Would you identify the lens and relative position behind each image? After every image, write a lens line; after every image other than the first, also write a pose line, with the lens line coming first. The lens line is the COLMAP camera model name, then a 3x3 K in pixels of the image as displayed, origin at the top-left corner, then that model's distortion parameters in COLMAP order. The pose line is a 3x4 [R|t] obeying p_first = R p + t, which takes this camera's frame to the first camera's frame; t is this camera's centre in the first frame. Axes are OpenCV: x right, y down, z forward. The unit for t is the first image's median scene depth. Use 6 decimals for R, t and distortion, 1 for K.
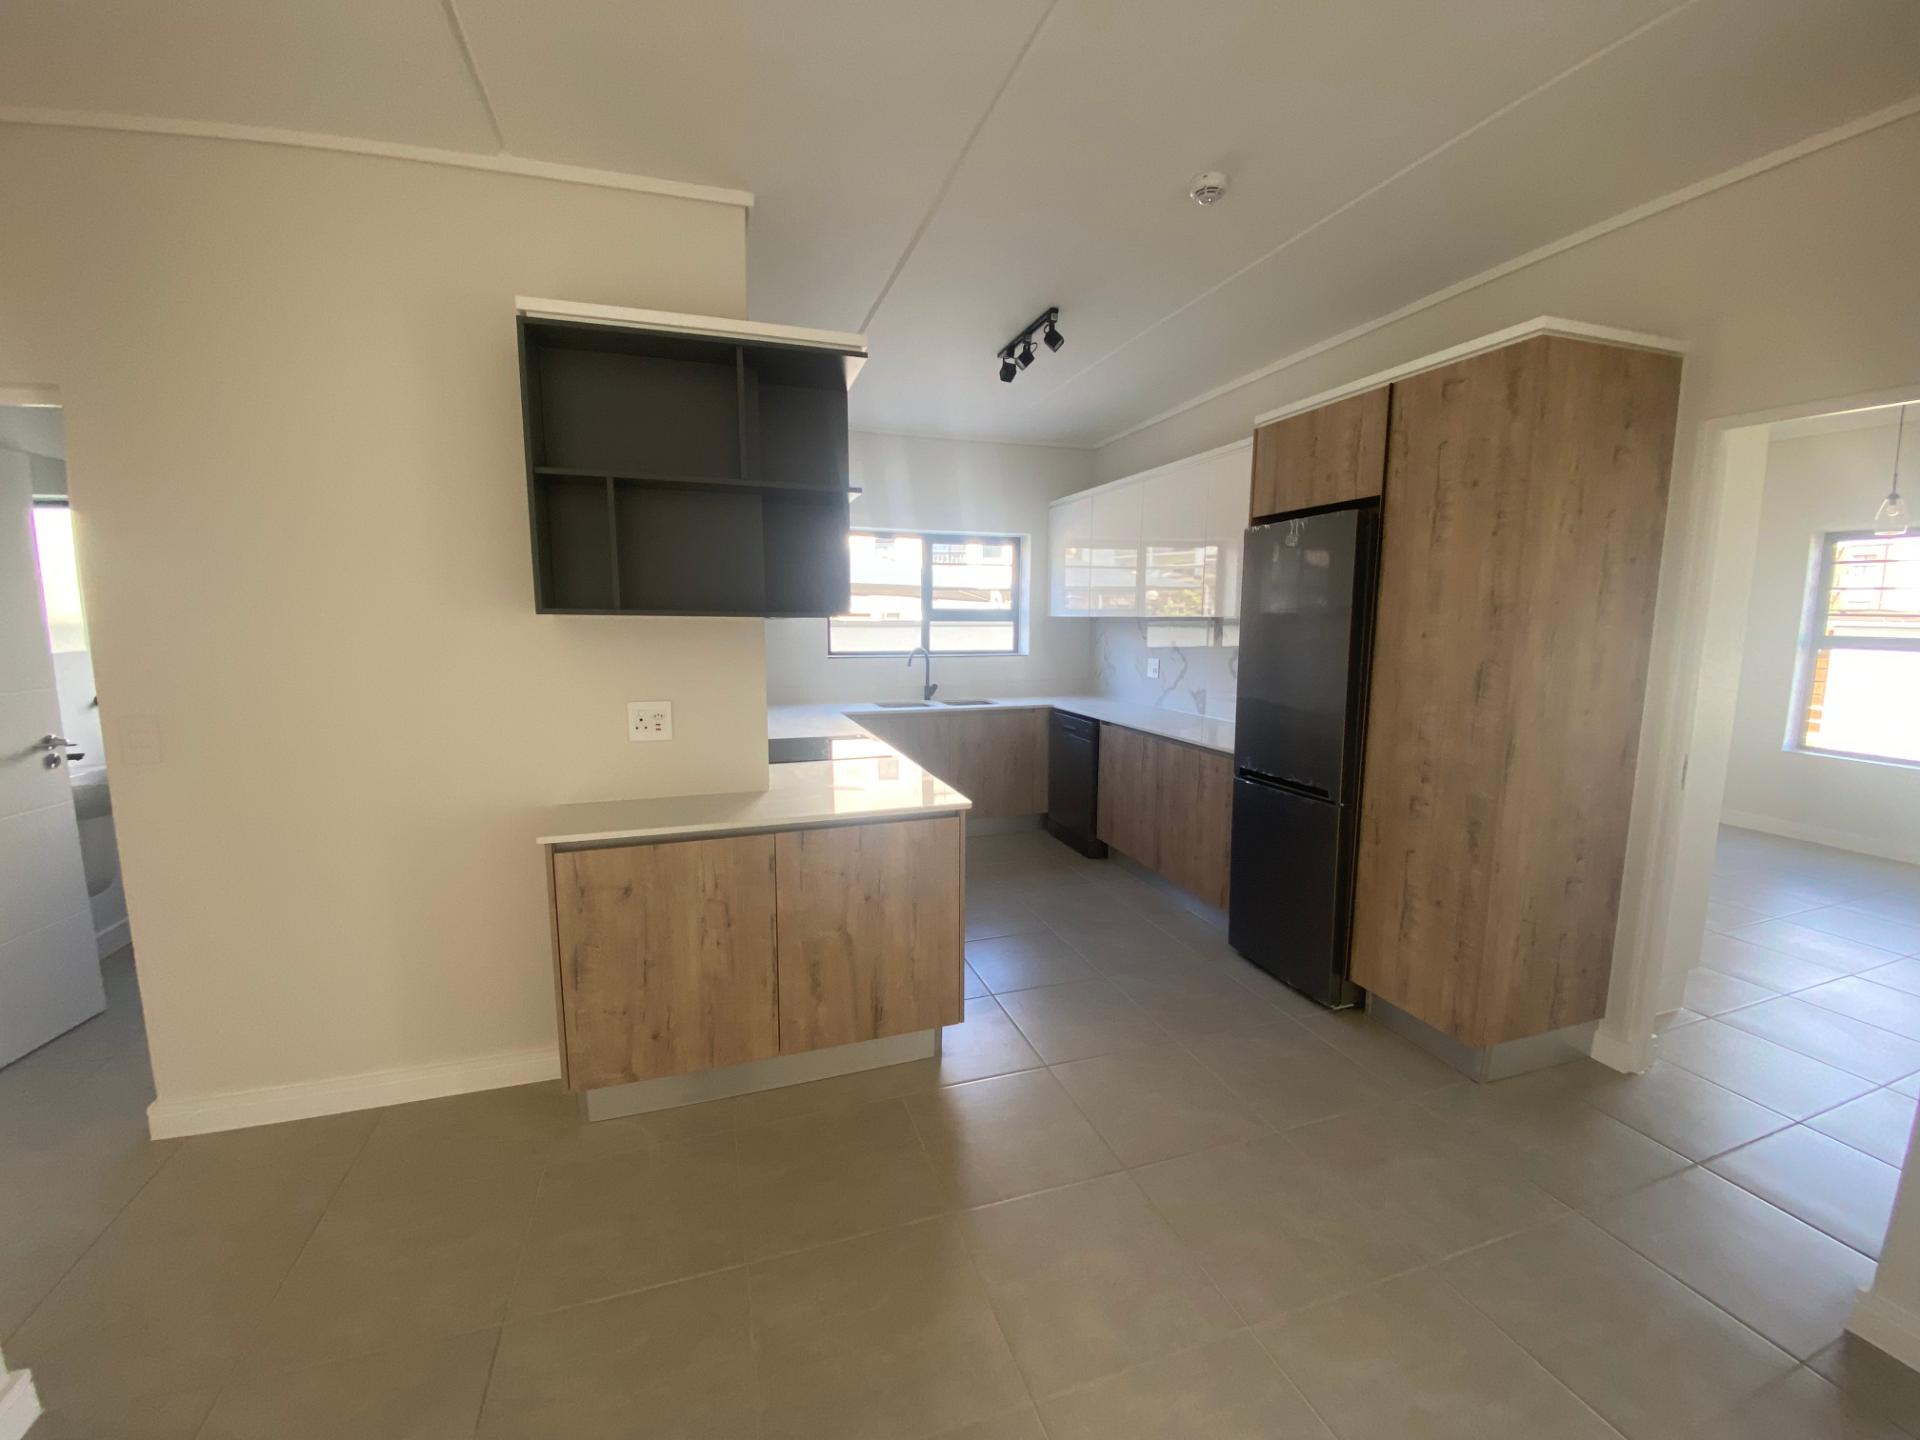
lens RADIAL K [[795.0, 0, 960.0], [0, 795.0, 720.0], [0, 0, 1]] dist [0.000106, -0.000044]
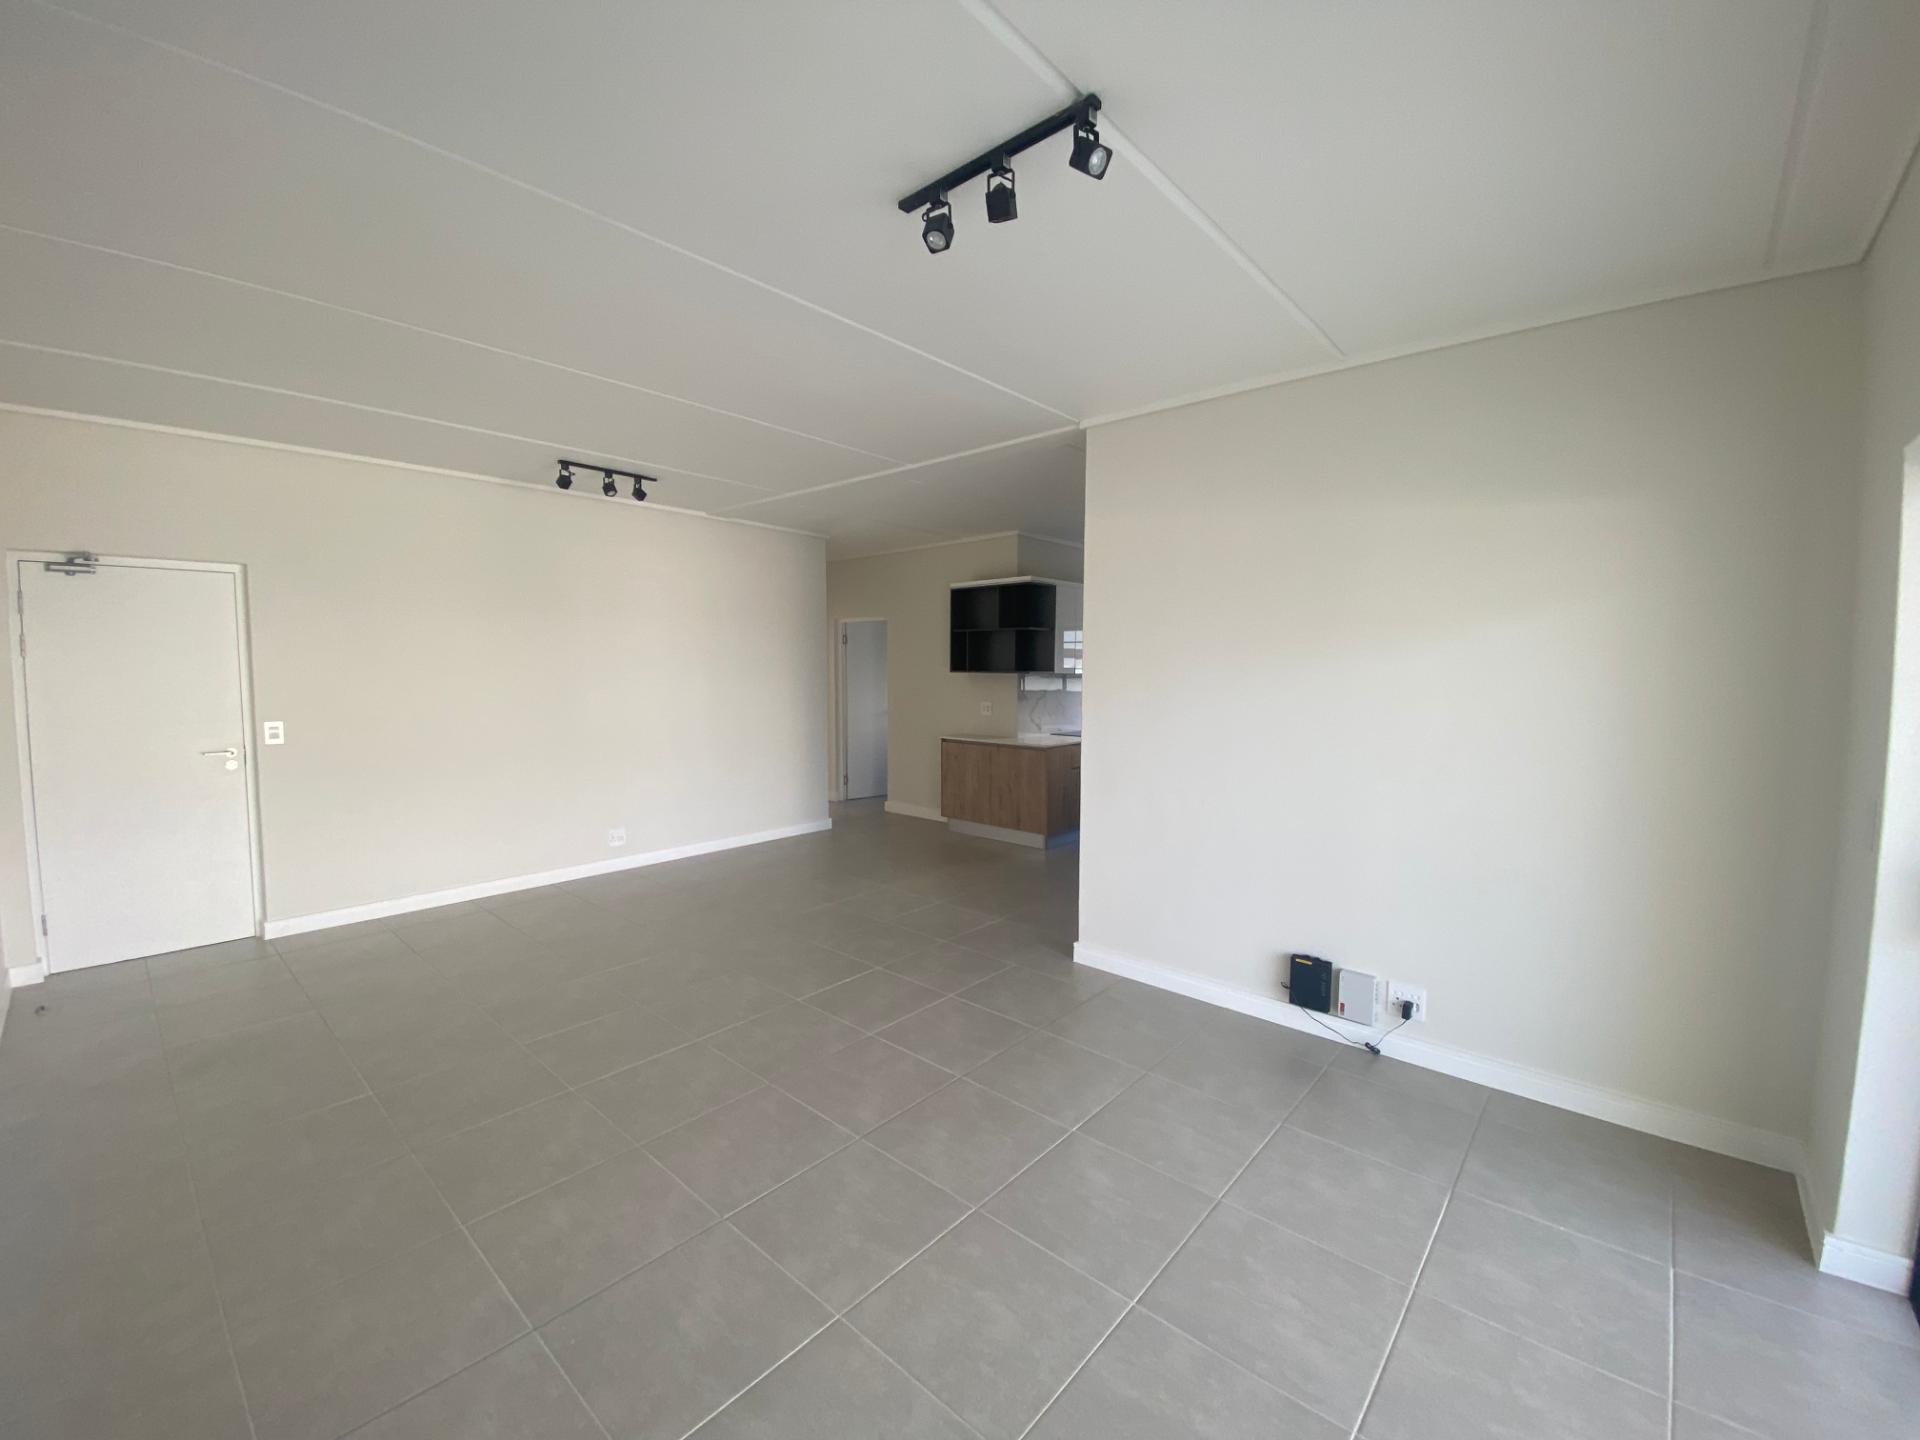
lens RADIAL K [[795.0, 0, 960.0], [0, 795.0, 720.0], [0, 0, 1]] dist [0.000106, -0.000044]
pose [[0.464495, 0.064378, -0.883232, 2.319834], [-0.106307, 0.994196, 0.016558, 0.006557], [0.879172, 0.086202, 0.468643, -0.506556]]
